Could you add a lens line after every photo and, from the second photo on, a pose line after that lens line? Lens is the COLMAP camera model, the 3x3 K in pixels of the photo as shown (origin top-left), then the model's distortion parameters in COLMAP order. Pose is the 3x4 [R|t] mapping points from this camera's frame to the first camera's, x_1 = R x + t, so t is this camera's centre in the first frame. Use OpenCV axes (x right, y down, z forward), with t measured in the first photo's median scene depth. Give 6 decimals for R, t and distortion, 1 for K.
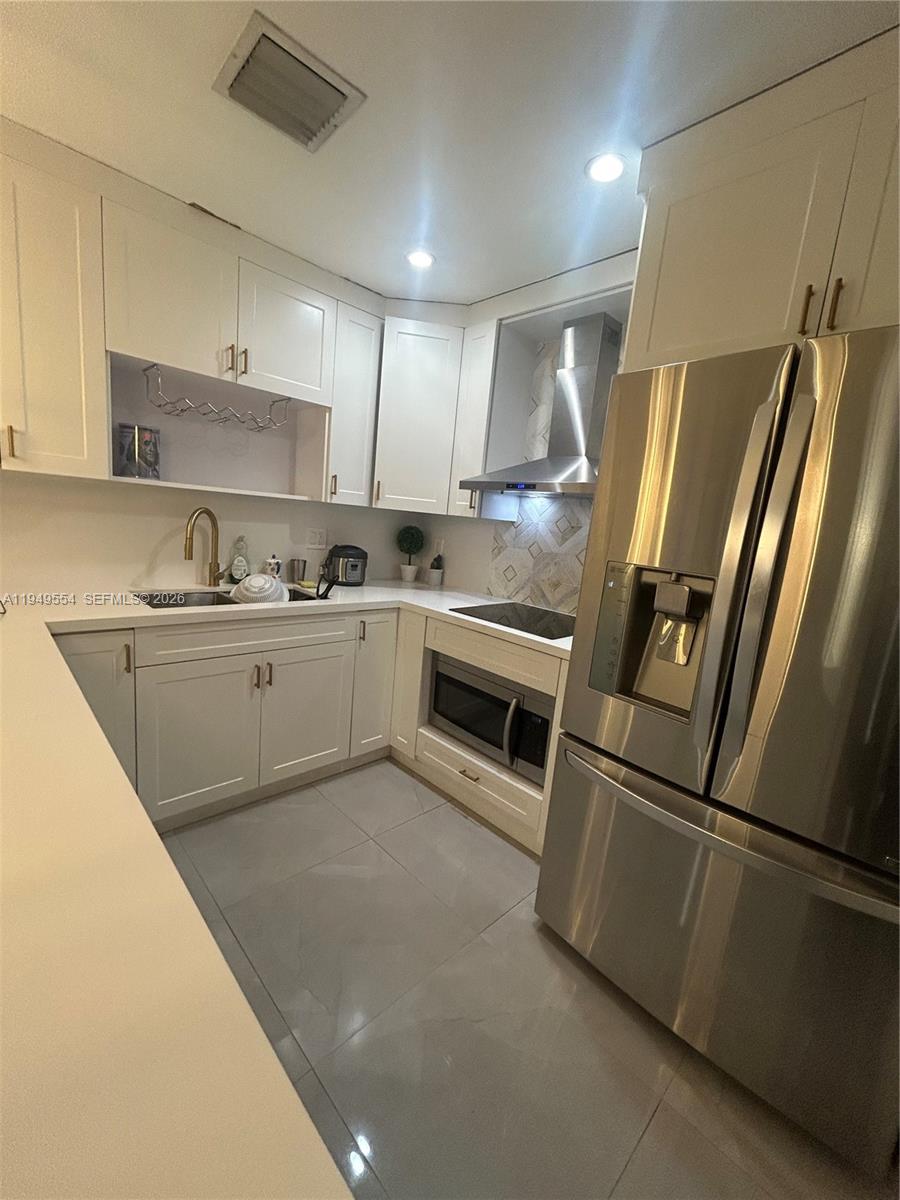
lens RADIAL K [[487.9, 0, 451.3], [0, 487.9, 599.8], [0, 0, 1]] dist [-0.002556, 0.001070]
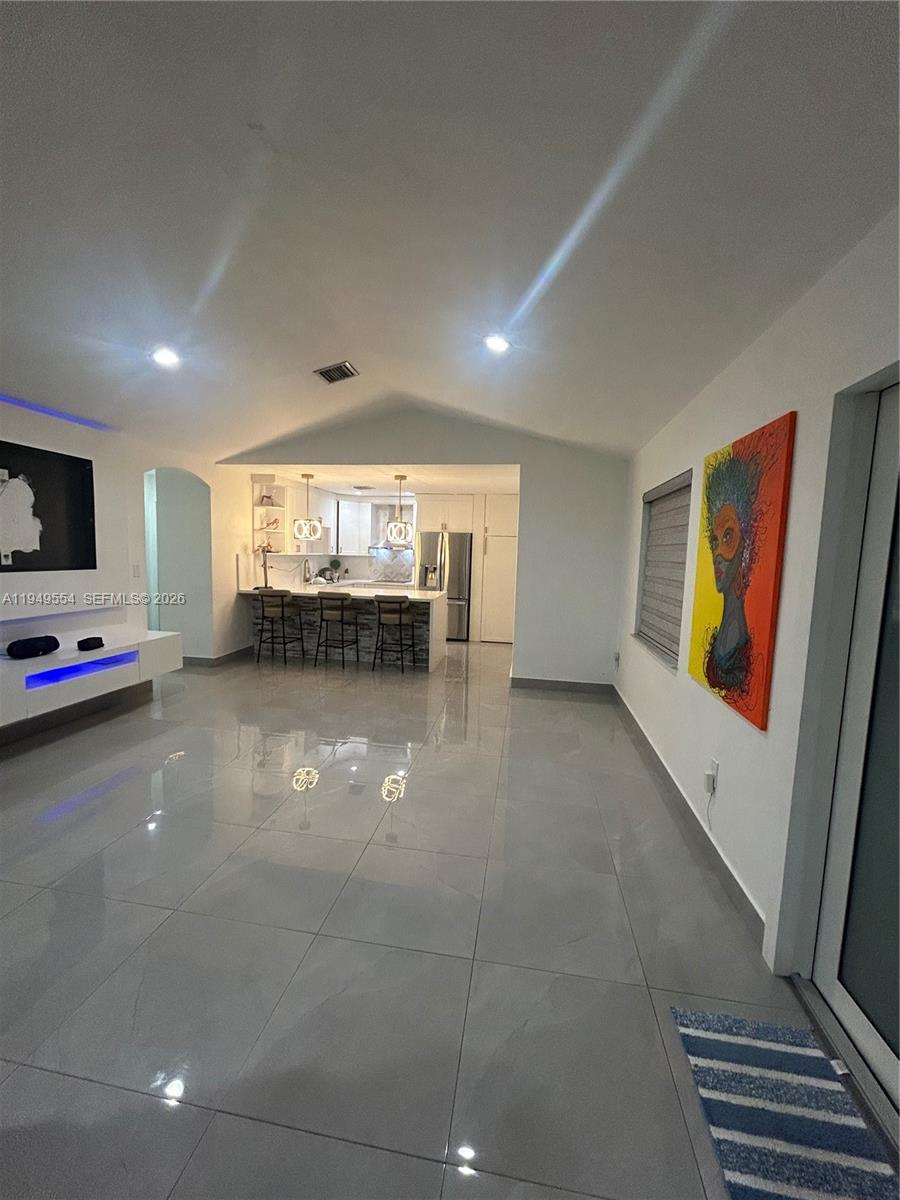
lens RADIAL K [[487.9, 0, 456.6], [0, 487.9, 609.1], [0, 0, 1]] dist [-0.002556, 0.001070]
pose [[0.796223, -0.136795, 0.589336, -1.650697], [0.141479, 0.989194, 0.038464, 0.170517], [-0.588229, 0.052753, 0.806972, -2.287767]]
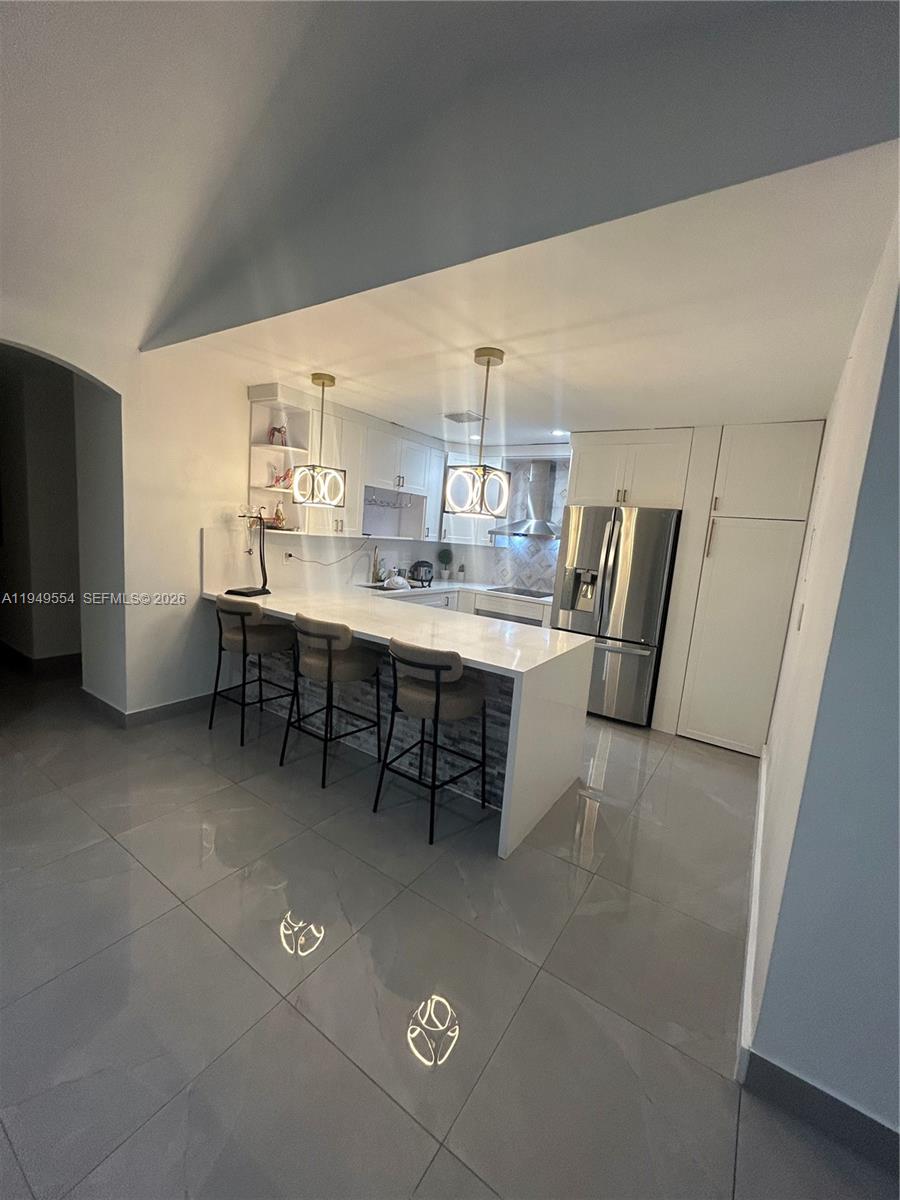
lens RADIAL K [[487.9, 0, 449.5], [0, 487.9, 601.8], [0, 0, 1]] dist [-0.002556, 0.001070]
pose [[0.979919, -0.041637, 0.195000, -0.580906], [0.042665, 0.999089, -0.001075, 0.067470], [-0.194778, 0.009373, 0.980803, -1.079613]]
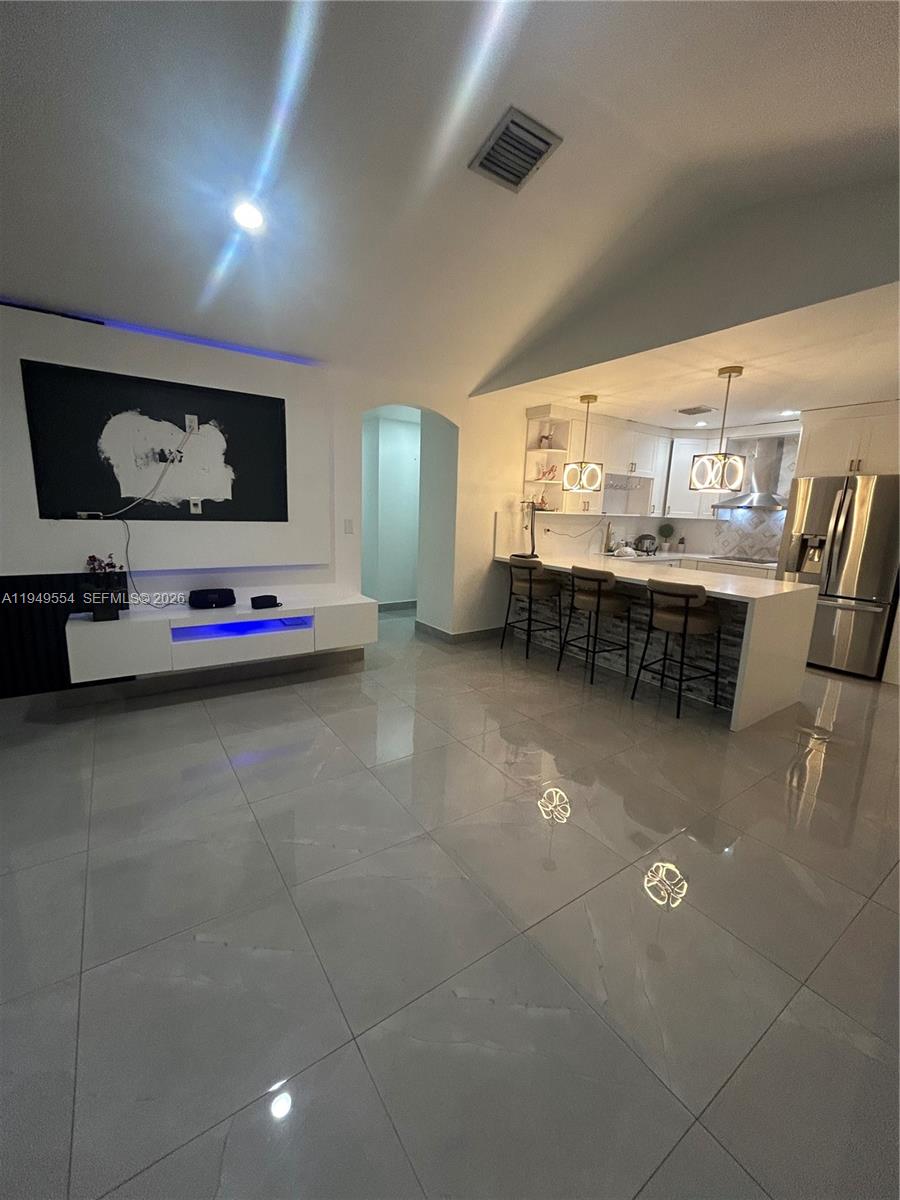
lens RADIAL K [[487.9, 0, 450.7], [0, 487.9, 600.6], [0, 0, 1]] dist [-0.002556, 0.001070]
pose [[0.984141, -0.025956, -0.175480, -0.842894], [0.028141, 0.999554, 0.009973, 0.171782], [0.175143, -0.014753, 0.984432, -1.625083]]
